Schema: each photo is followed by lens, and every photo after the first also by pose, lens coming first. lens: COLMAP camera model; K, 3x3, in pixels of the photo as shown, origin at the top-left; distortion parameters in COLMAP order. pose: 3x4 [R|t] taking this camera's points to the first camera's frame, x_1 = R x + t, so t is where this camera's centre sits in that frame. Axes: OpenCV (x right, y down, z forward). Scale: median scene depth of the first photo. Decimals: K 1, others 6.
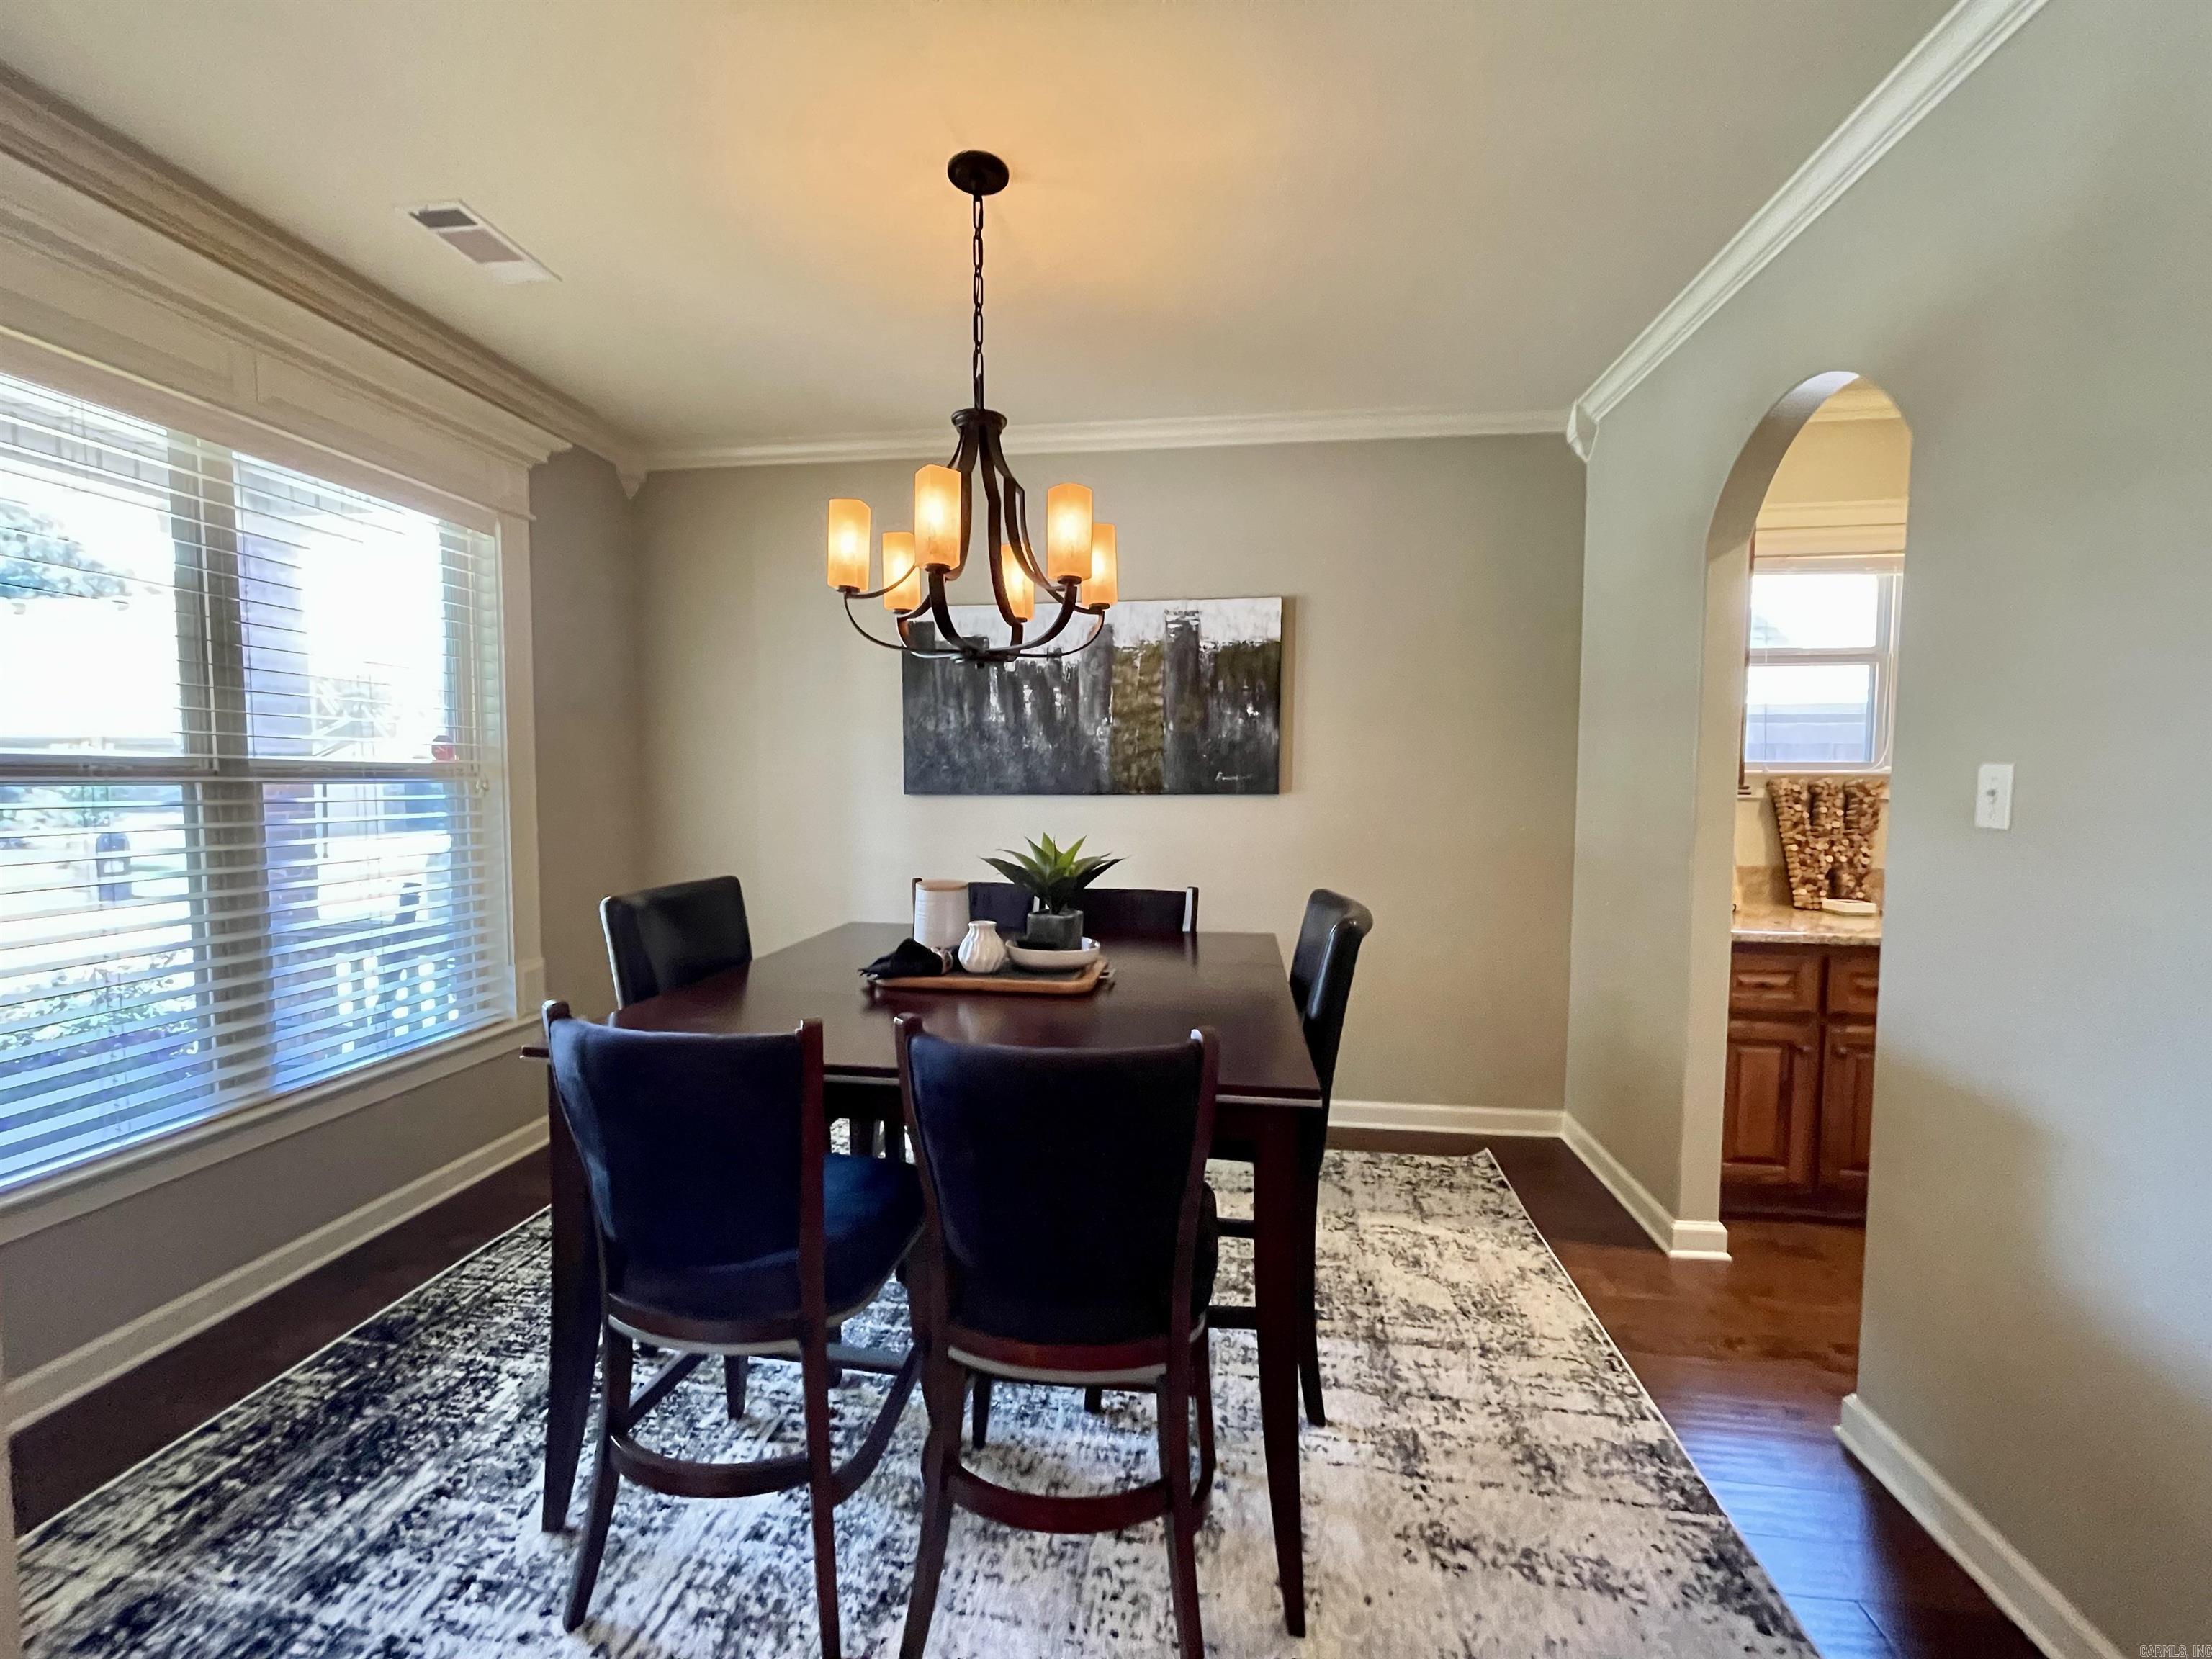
lens RADIAL K [[887.6, 0, 1106.0], [0, 887.6, 829.5], [0, 0, 1]] dist [0.002000, -0.000146]
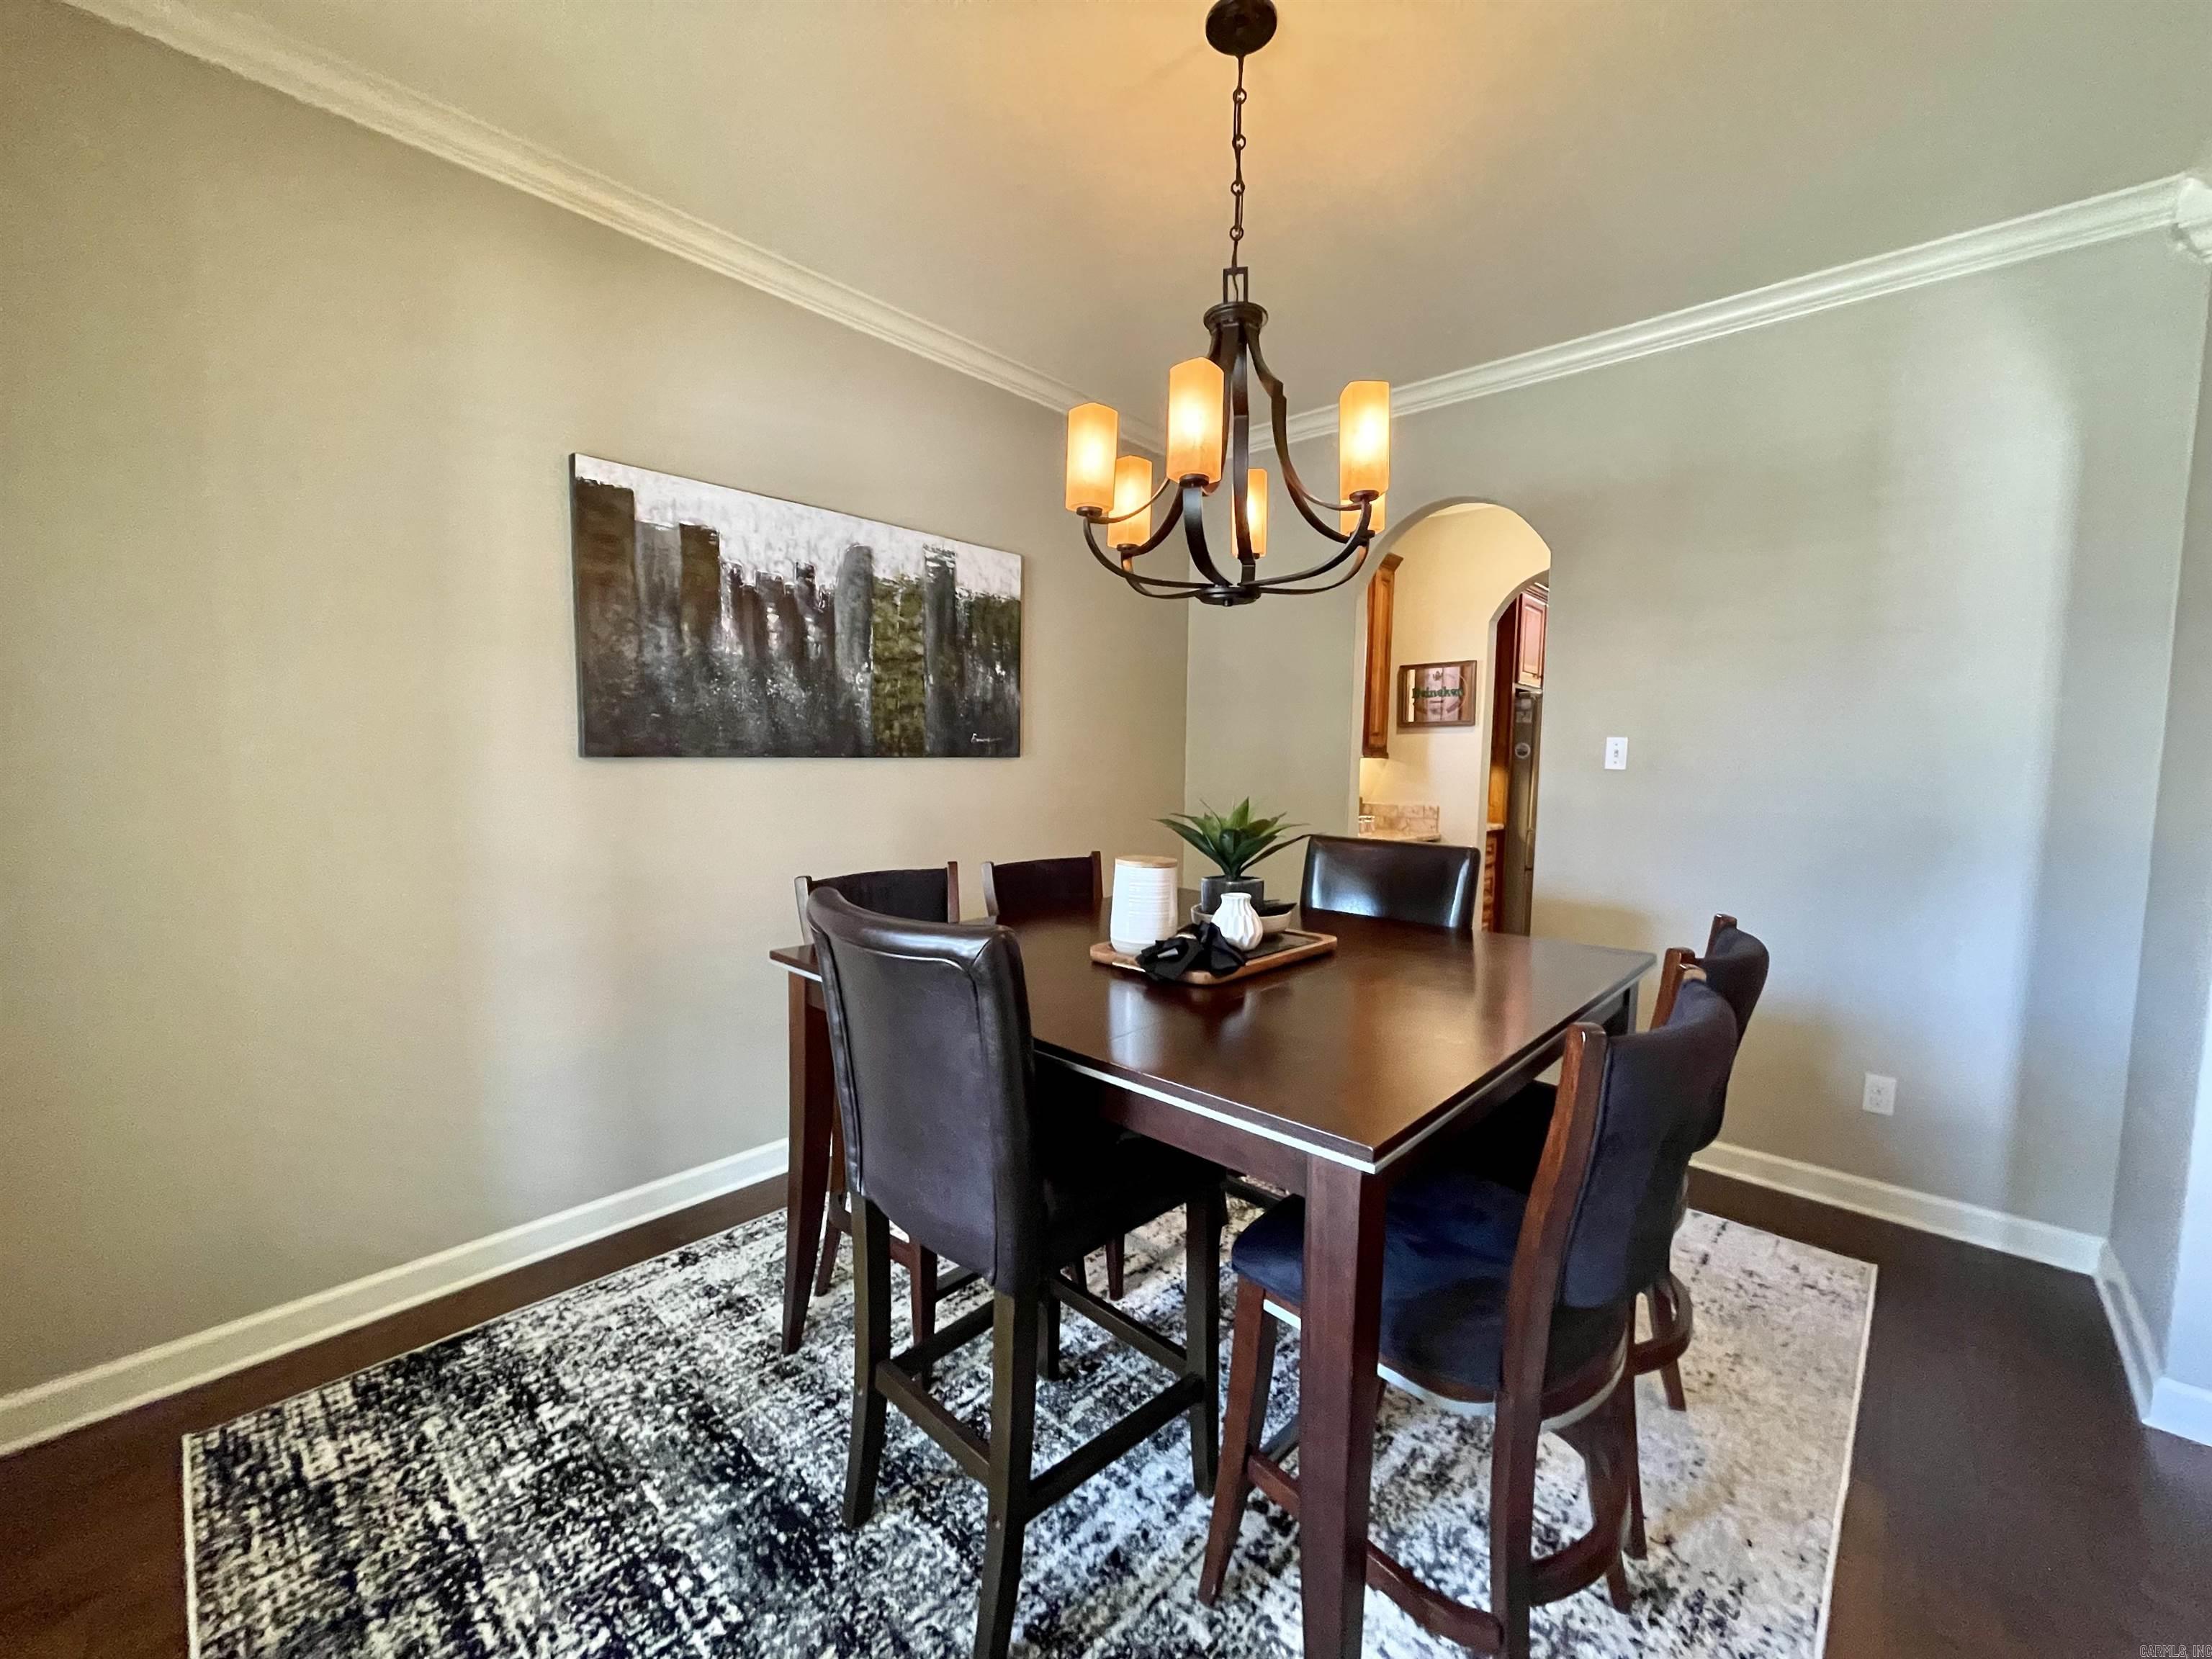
lens RADIAL K [[887.6, 0, 1106.0], [0, 887.6, 829.5], [0, 0, 1]] dist [0.002000, -0.000146]
pose [[0.567408, -0.065190, 0.820852, -0.562116], [0.039028, 0.997870, 0.052270, -0.007045], [-0.822512, 0.002378, 0.568743, 0.359177]]
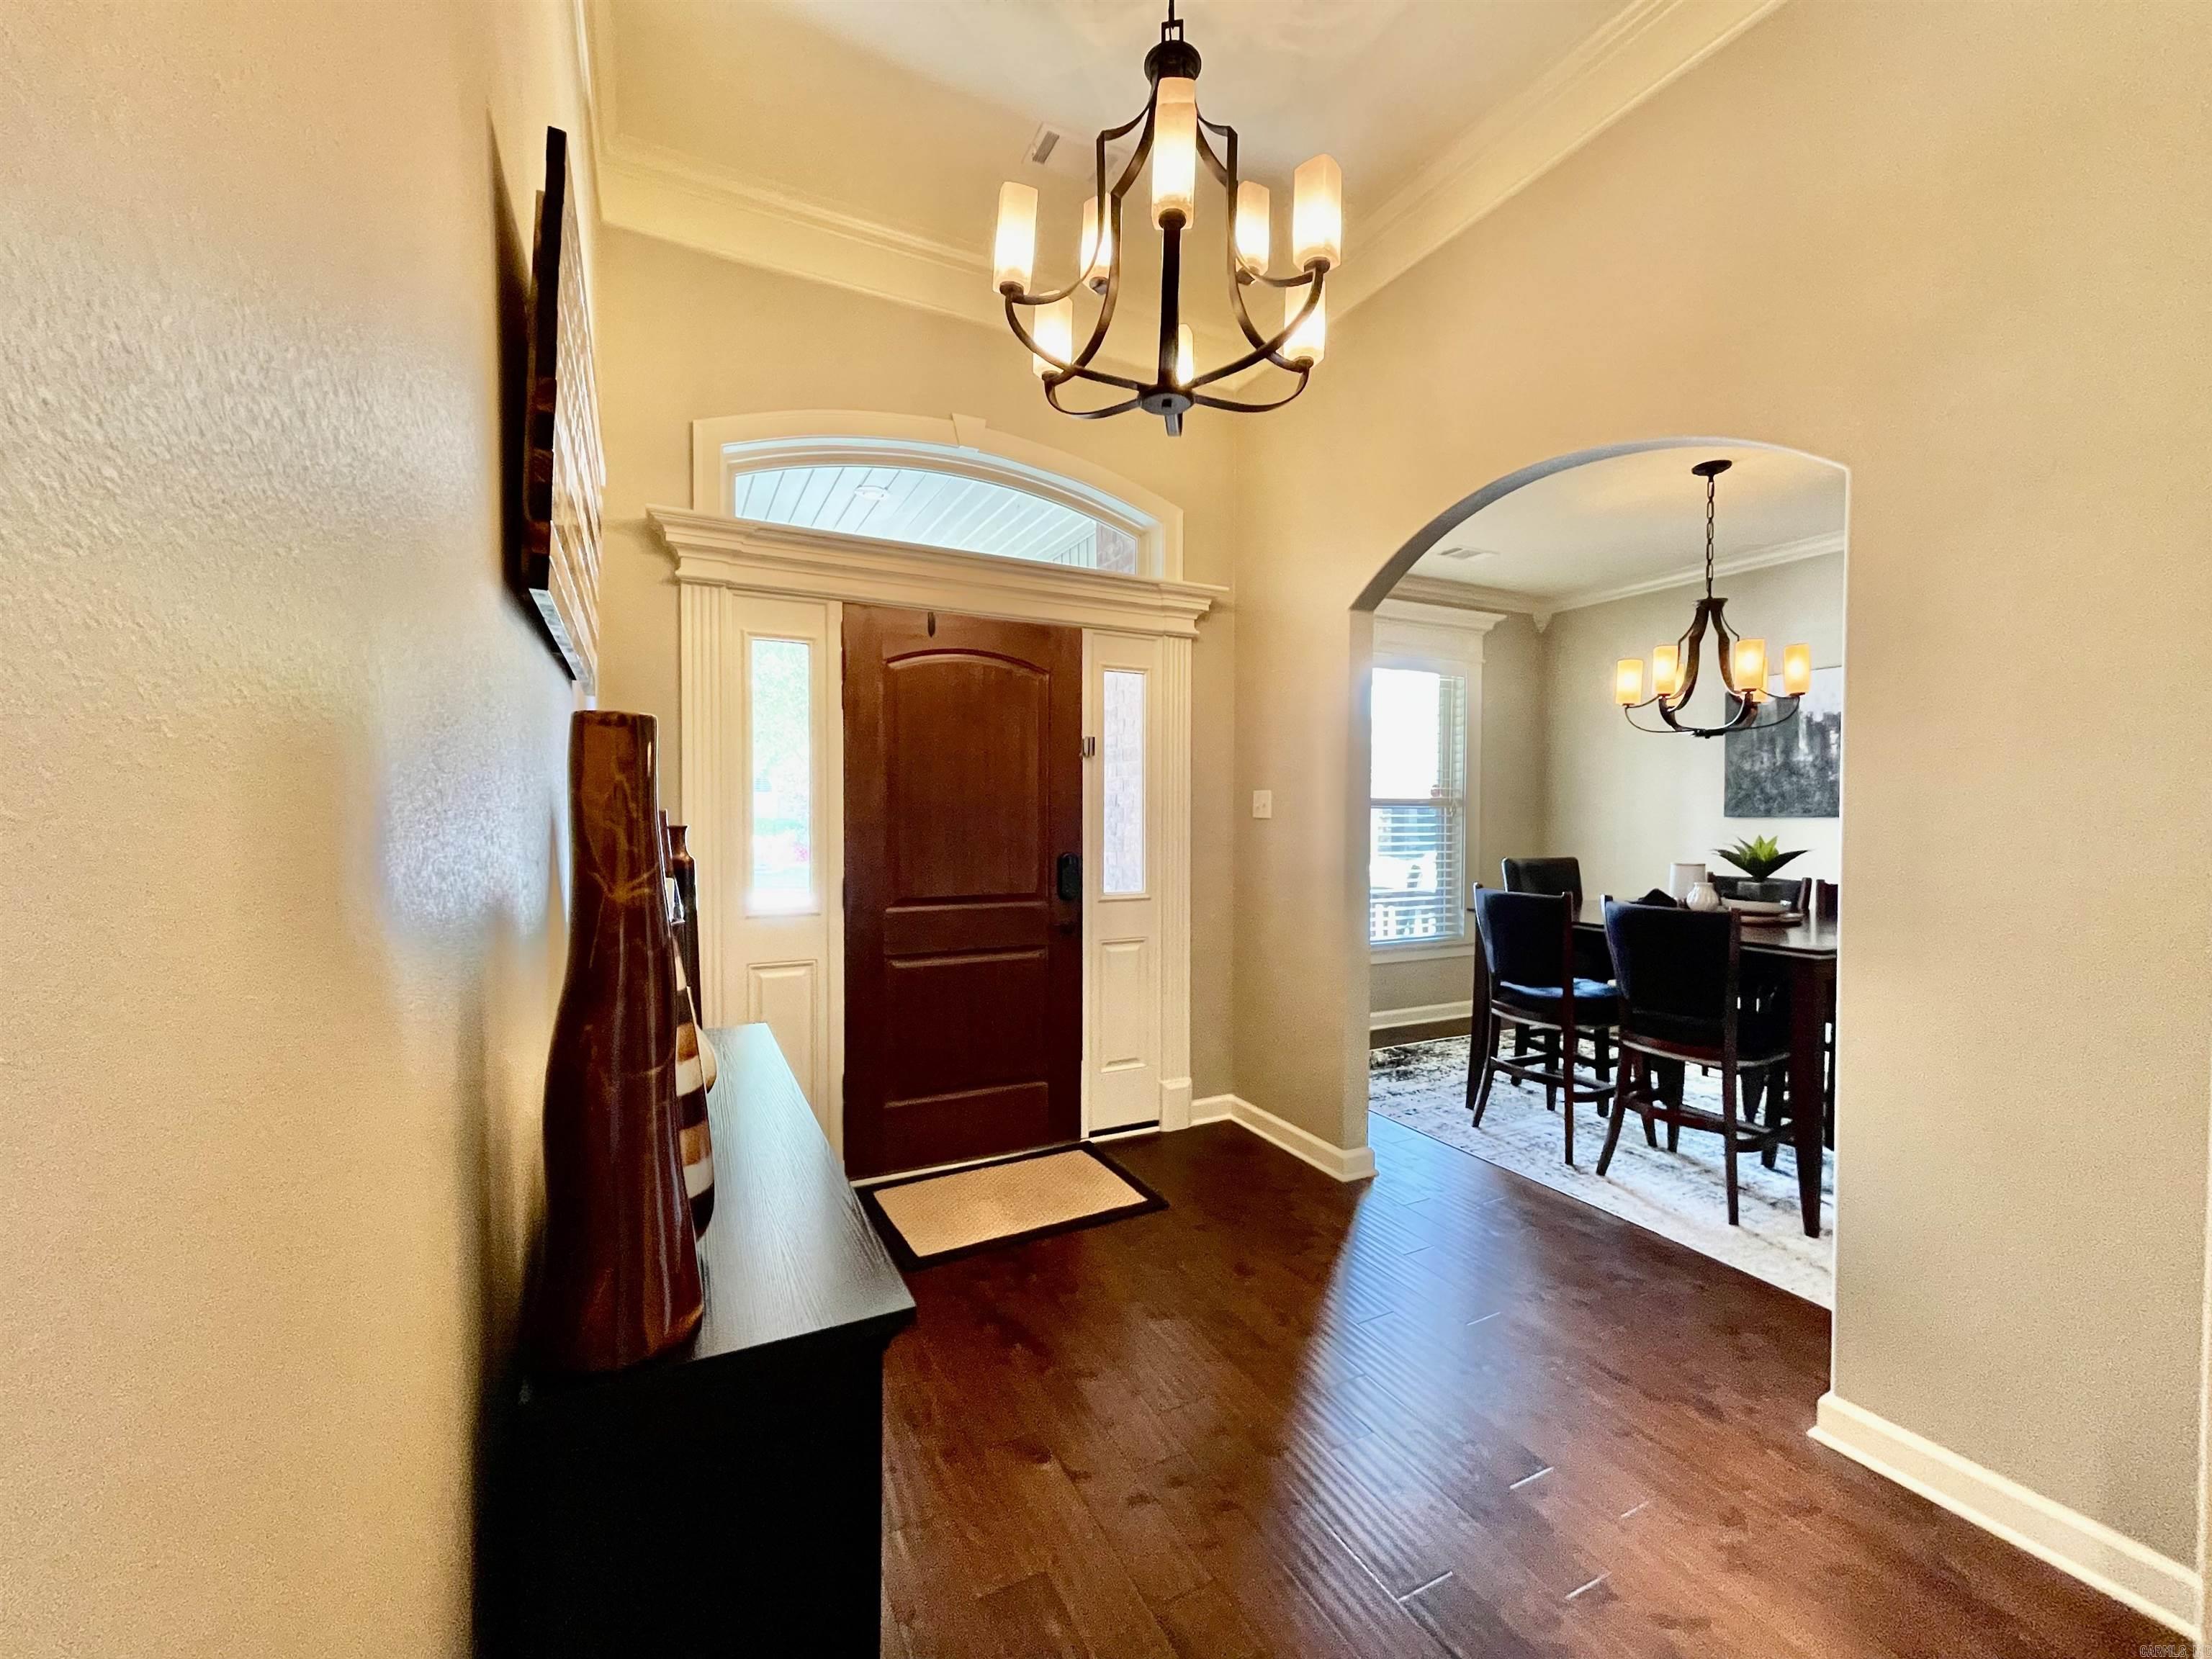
lens RADIAL K [[895.0, 0, 1105.9], [0, 895.0, 833.3], [0, 0, 1]] dist [0.000692, 0.000017]
pose [[0.562886, 0.018276, -0.826333, 0.395118], [-0.047336, 0.998827, -0.010154, 0.047293], [0.825178, 0.044831, 0.563091, -0.587939]]
